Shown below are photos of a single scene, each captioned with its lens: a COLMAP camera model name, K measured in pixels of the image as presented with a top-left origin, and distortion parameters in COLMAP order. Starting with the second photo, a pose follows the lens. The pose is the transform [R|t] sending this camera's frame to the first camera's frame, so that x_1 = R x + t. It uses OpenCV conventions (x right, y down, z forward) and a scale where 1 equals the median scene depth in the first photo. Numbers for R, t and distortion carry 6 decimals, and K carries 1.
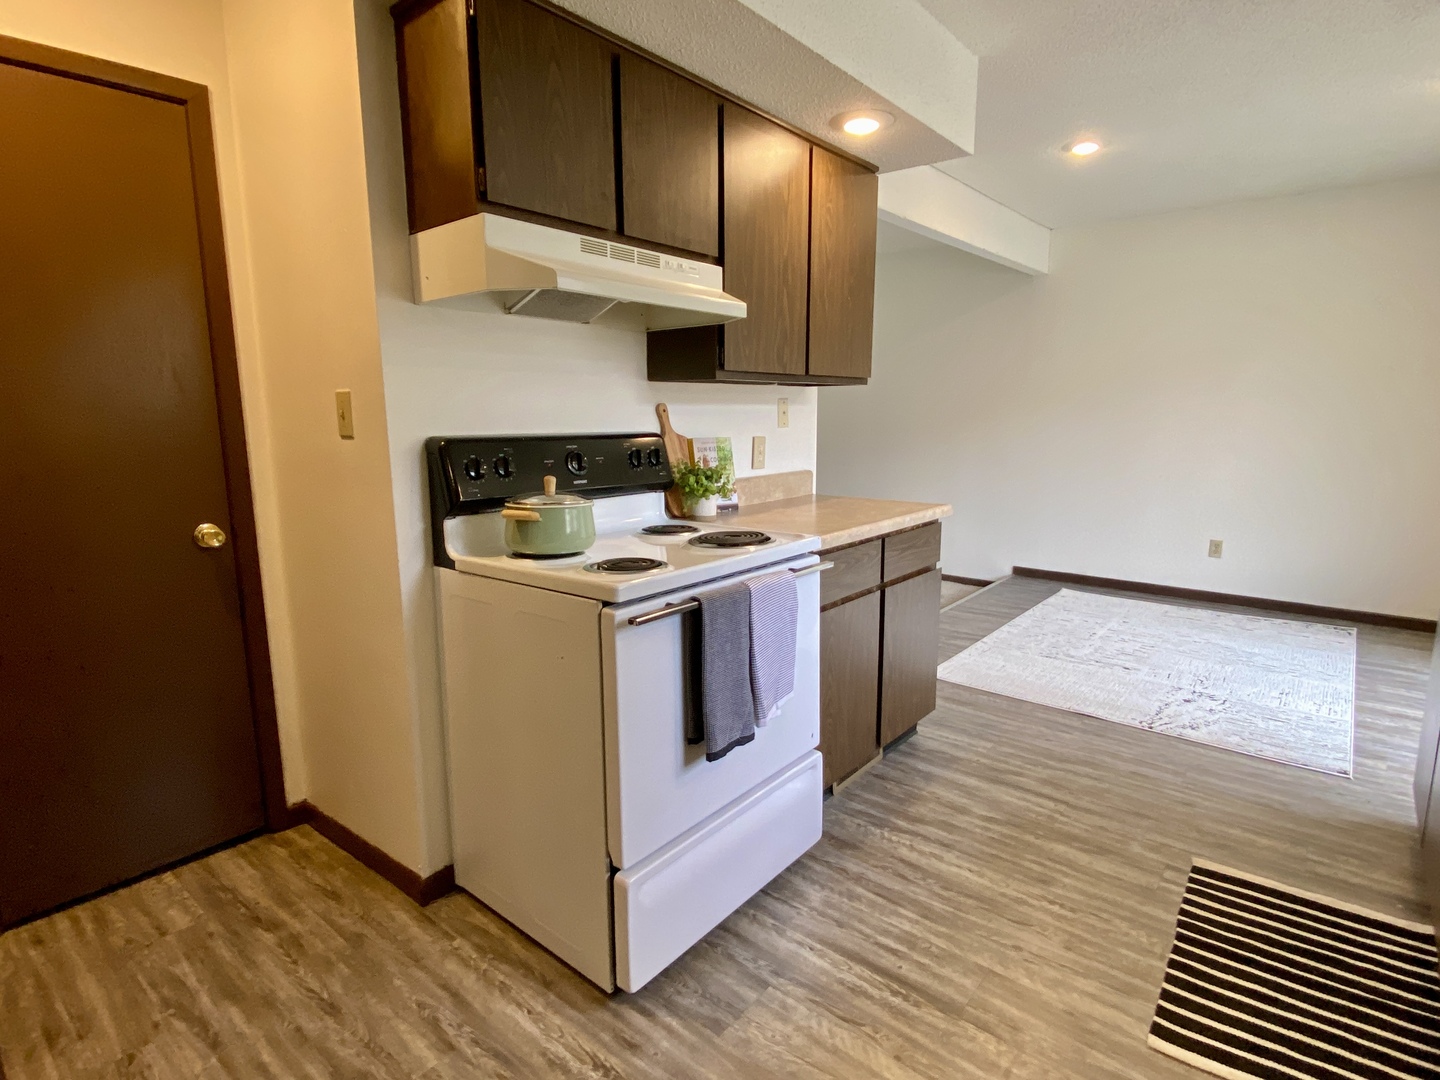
lens RADIAL K [[745.5, 0, 725.6], [0, 745.5, 541.8], [0, 0, 1]] dist [0.064181, -0.055775]
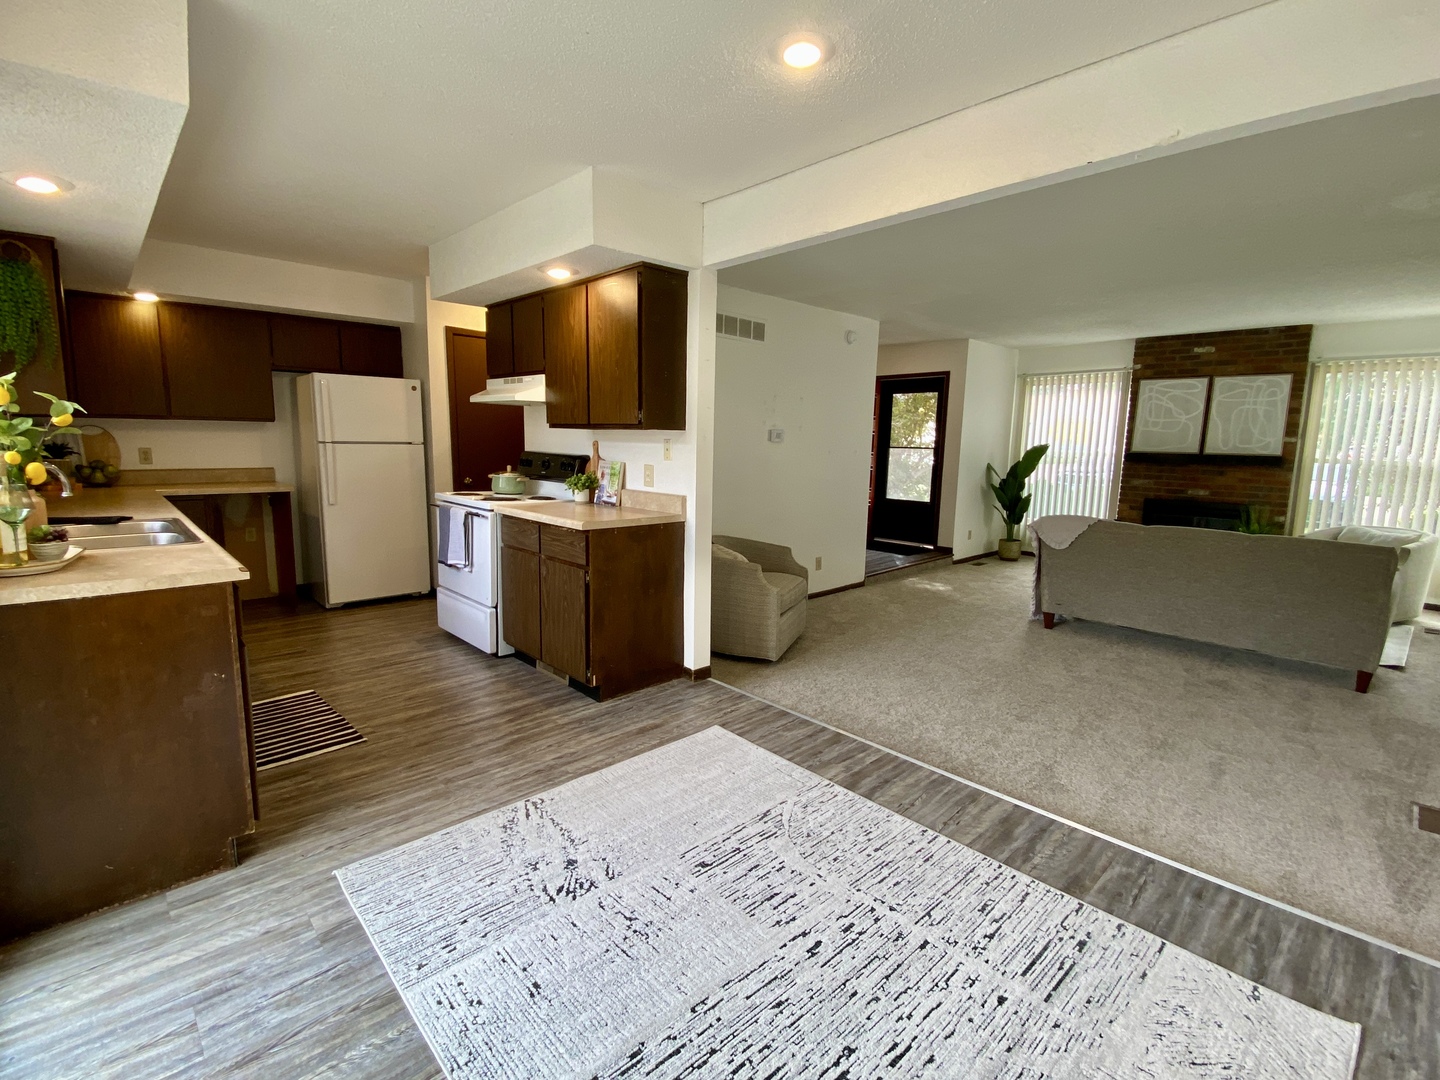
lens RADIAL K [[664.3, 0, 727.6], [0, 664.3, 534.8], [0, 0, 1]] dist [0.024962, -0.024512]
pose [[-0.120466, 0.143659, -0.982268, 1.815003], [-0.193289, 0.967142, 0.165152, -0.344923], [0.973718, 0.209757, -0.088740, 1.765824]]
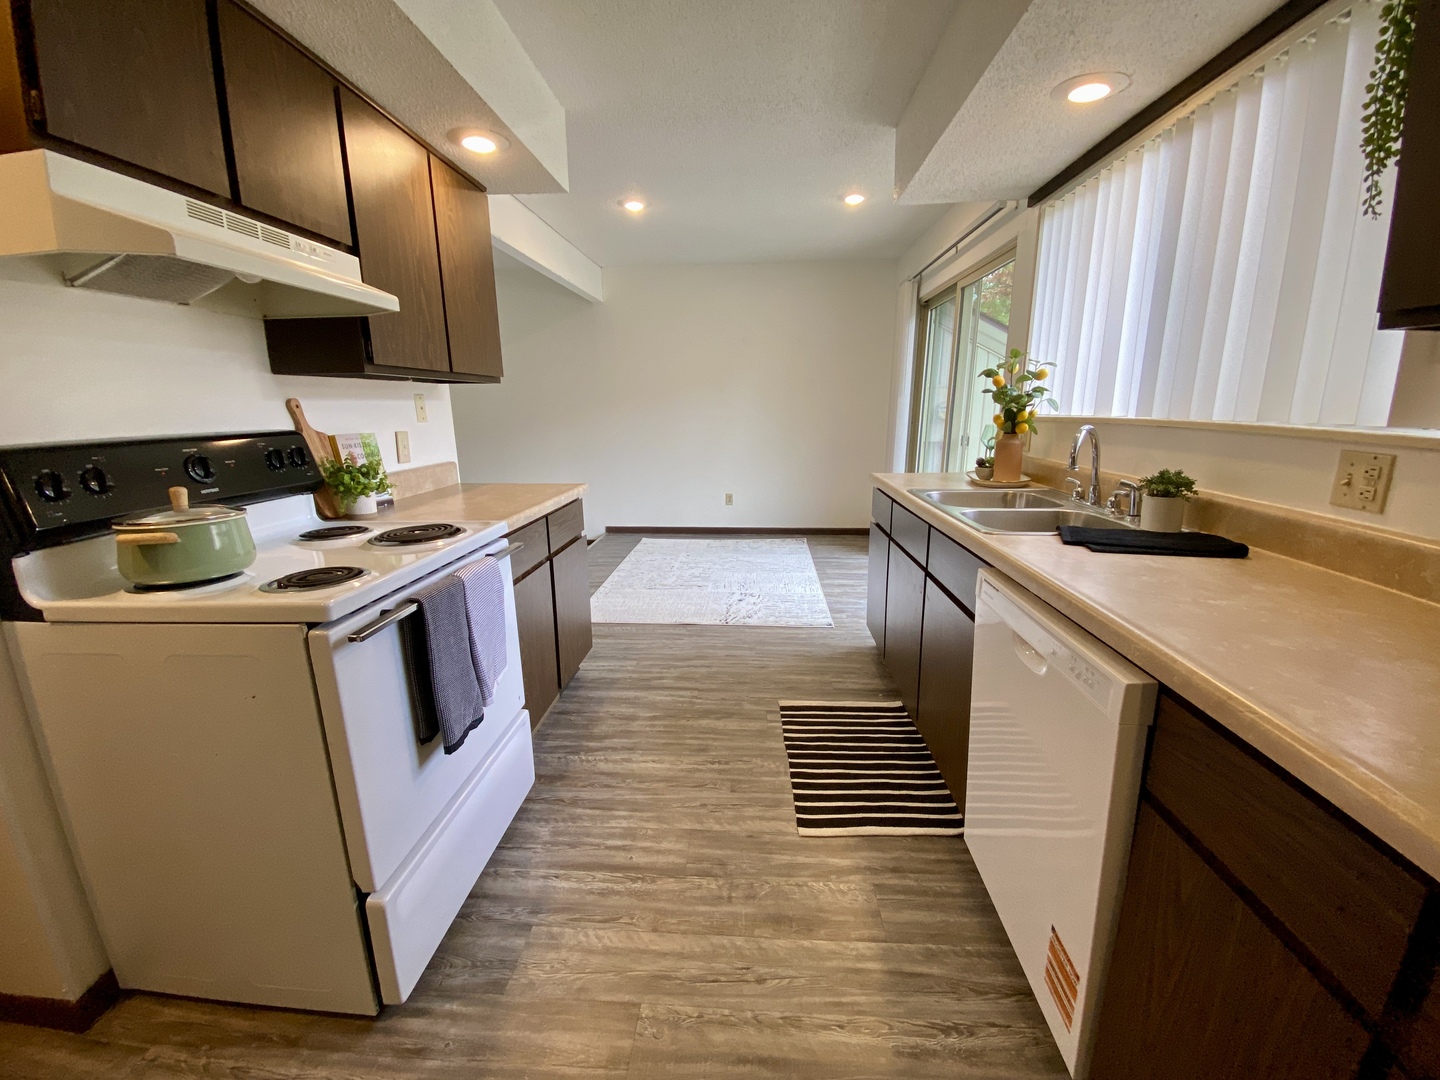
lens RADIAL K [[582.2, 0, 720.0], [0, 582.2, 540.0], [0, 0, 1]] dist [0.031251, -0.026016]
pose [[0.813060, -0.135052, 0.566299, -0.103819], [0.106942, 0.990816, 0.082751, -0.016400], [-0.572274, -0.006720, 0.820035, 0.107198]]
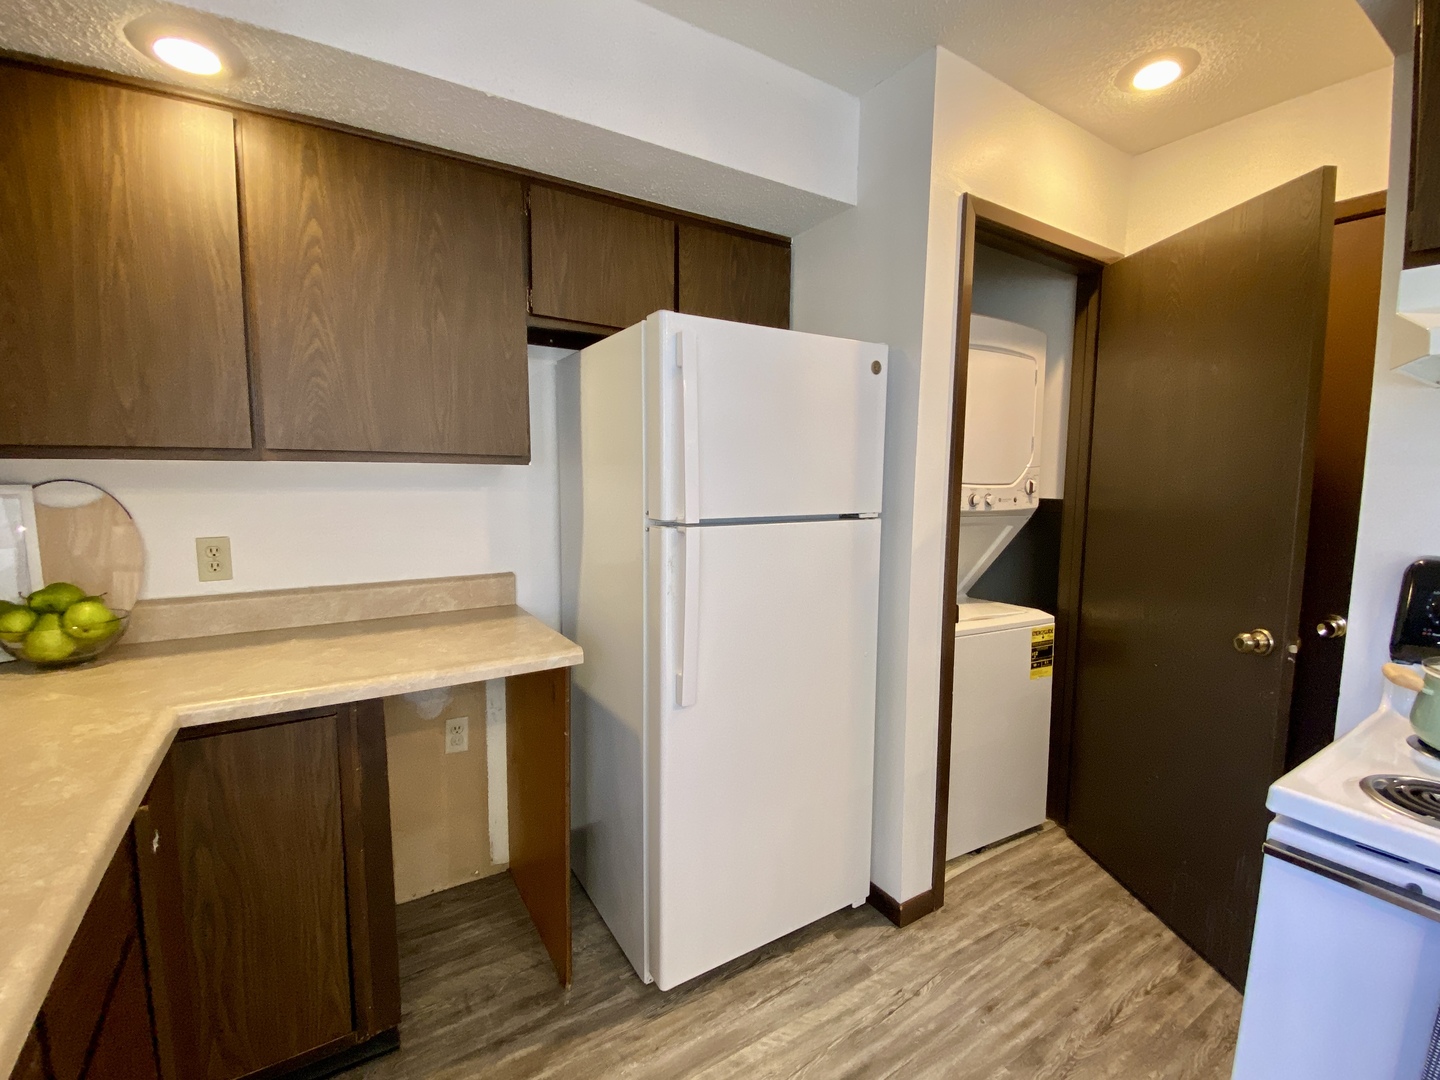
lens RADIAL K [[638.0, 0, 720.0], [0, 638.0, 540.0], [0, 0, 1]] dist [0.001691, -0.008811]
pose [[-0.319433, 0.098981, -0.942425, 0.379193], [-0.174235, 0.971439, 0.161085, -0.117302], [0.931453, 0.215660, -0.293064, 0.445245]]
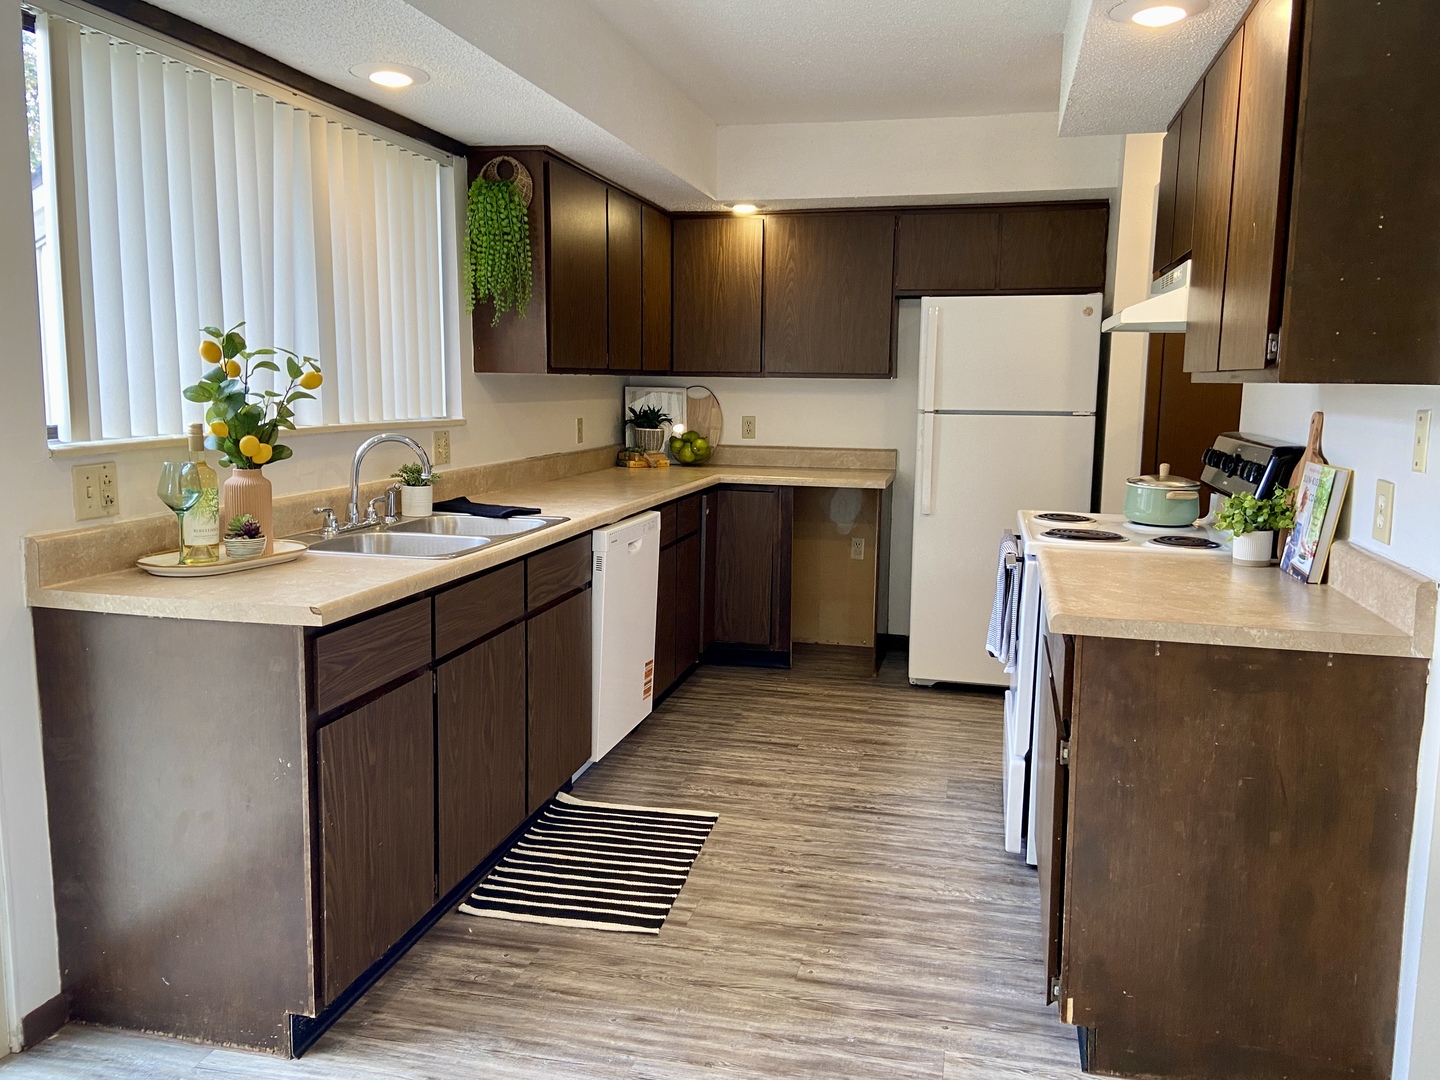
lens RADIAL K [[1132.8, 0, 716.0], [0, 1132.8, 534.9], [0, 0, 1]] dist [0.050899, -0.000325]
pose [[-0.901269, 0.051213, -0.430222, 1.111632], [-0.084700, 0.953003, 0.290881, -0.405888], [0.424900, 0.298602, -0.854574, 2.038693]]
